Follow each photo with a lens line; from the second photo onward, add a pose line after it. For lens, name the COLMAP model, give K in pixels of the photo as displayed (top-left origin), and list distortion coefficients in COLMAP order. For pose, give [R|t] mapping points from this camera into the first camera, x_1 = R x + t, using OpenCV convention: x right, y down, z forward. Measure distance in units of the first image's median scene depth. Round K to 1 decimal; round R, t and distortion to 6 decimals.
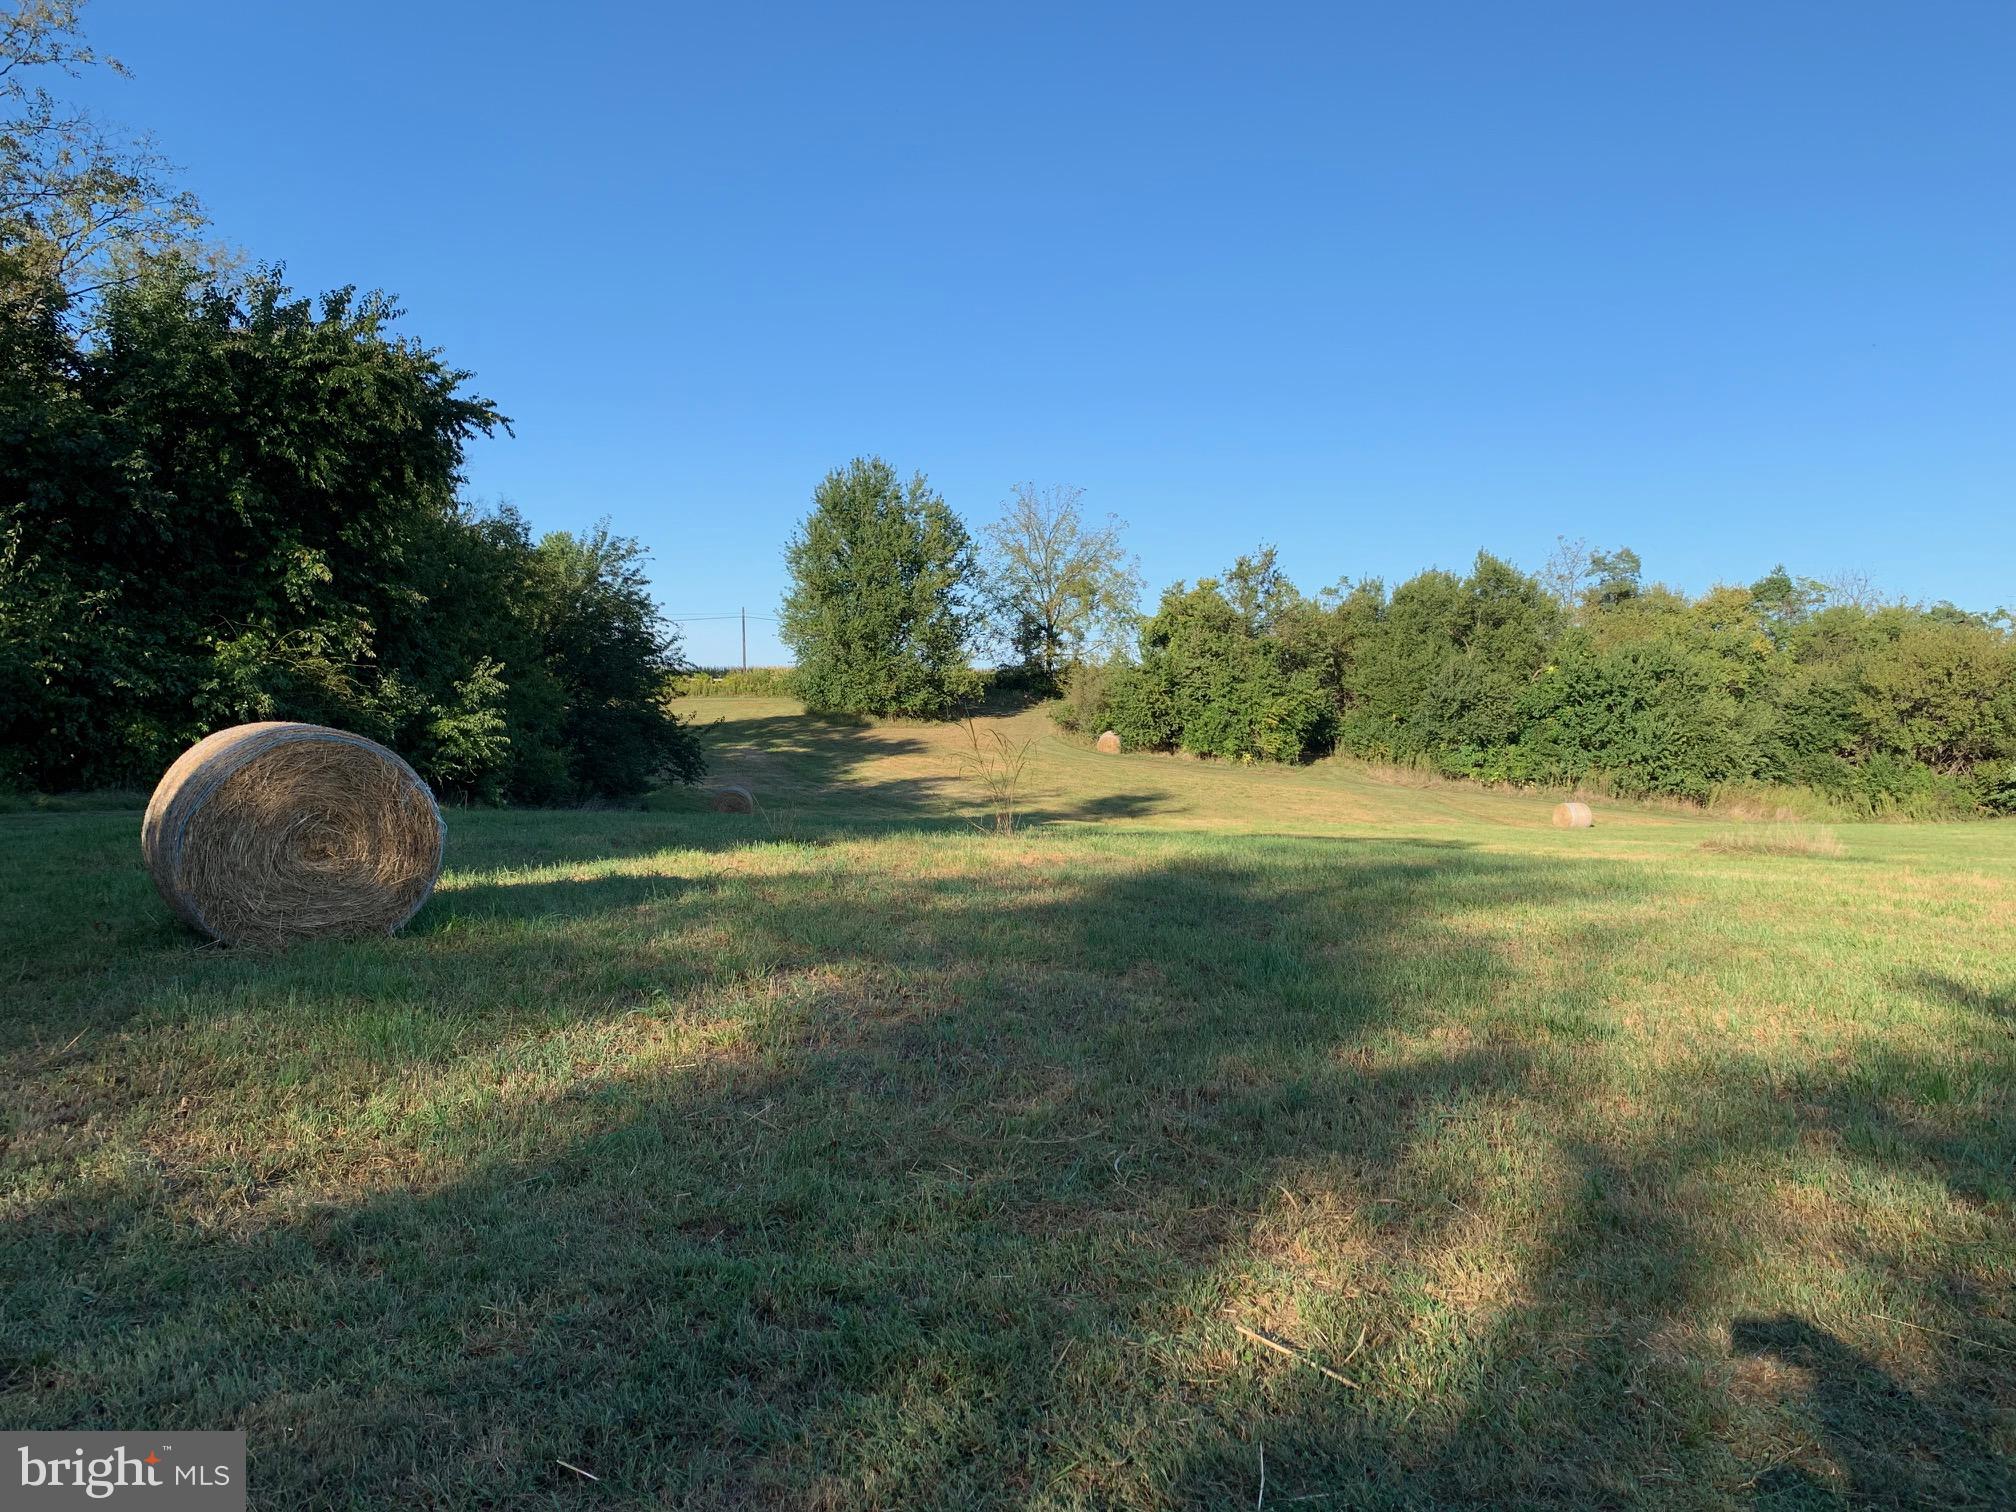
lens RADIAL K [[1511.9, 0, 1008.0], [0, 1511.9, 756.0], [0, 0, 1]] dist [0.003147, 0.003030]
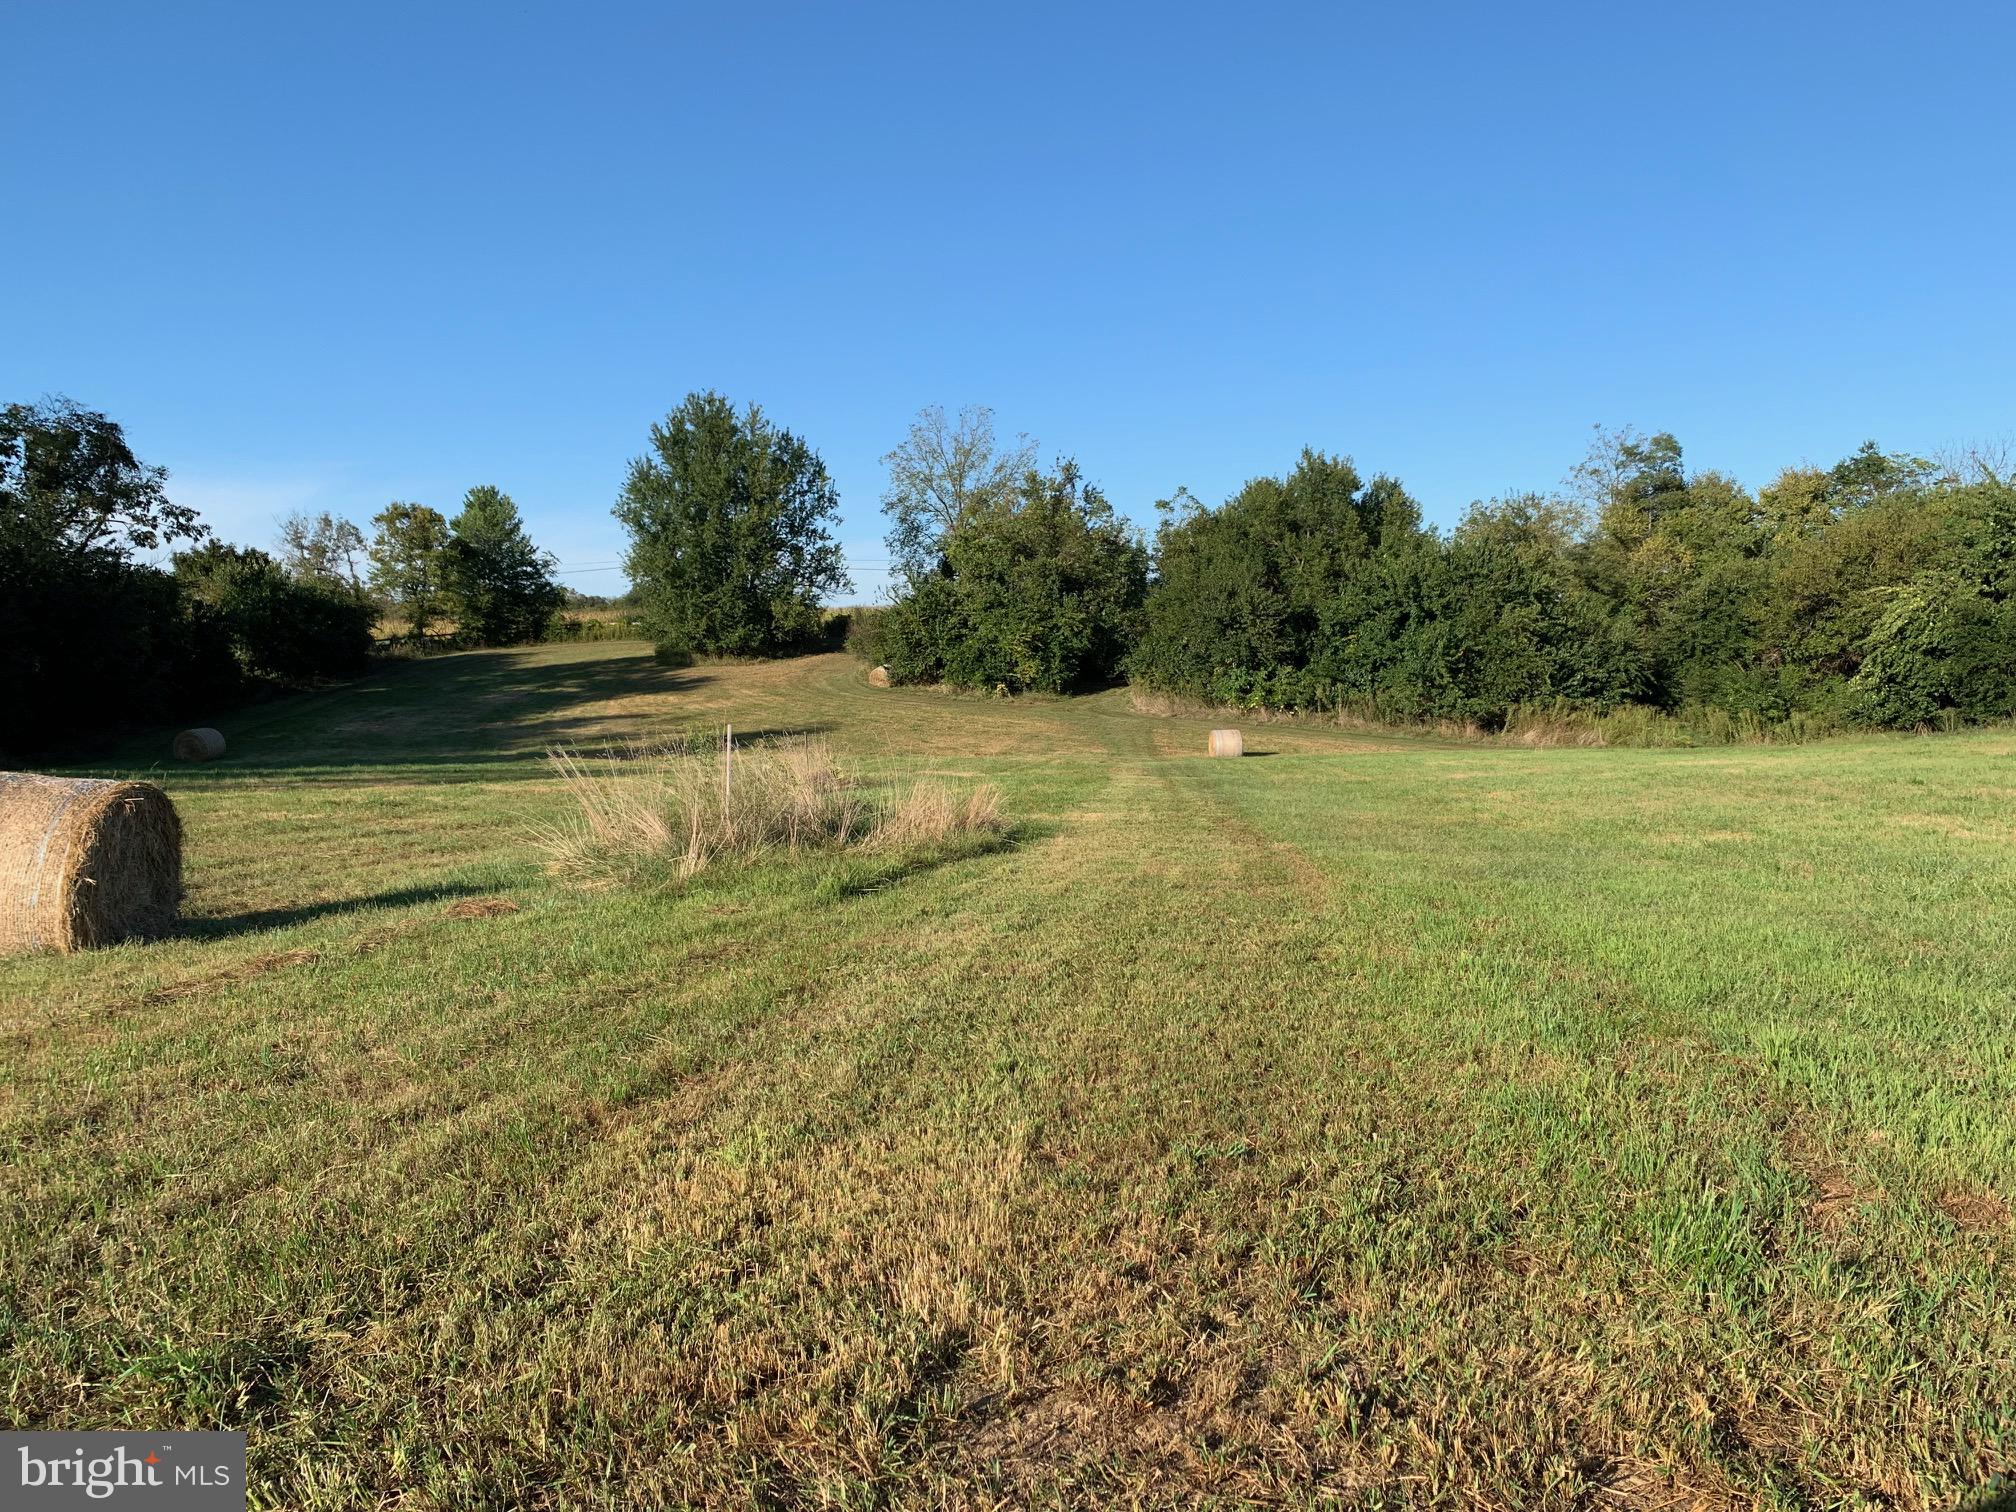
lens RADIAL K [[1511.9, 0, 1008.0], [0, 1511.9, 756.0], [0, 0, 1]] dist [0.003147, 0.003030]
pose [[0.975768, -0.016108, -0.218215, 0.306807], [0.026288, 0.998693, 0.043829, 0.001587], [0.217224, -0.048504, 0.974916, 0.069069]]
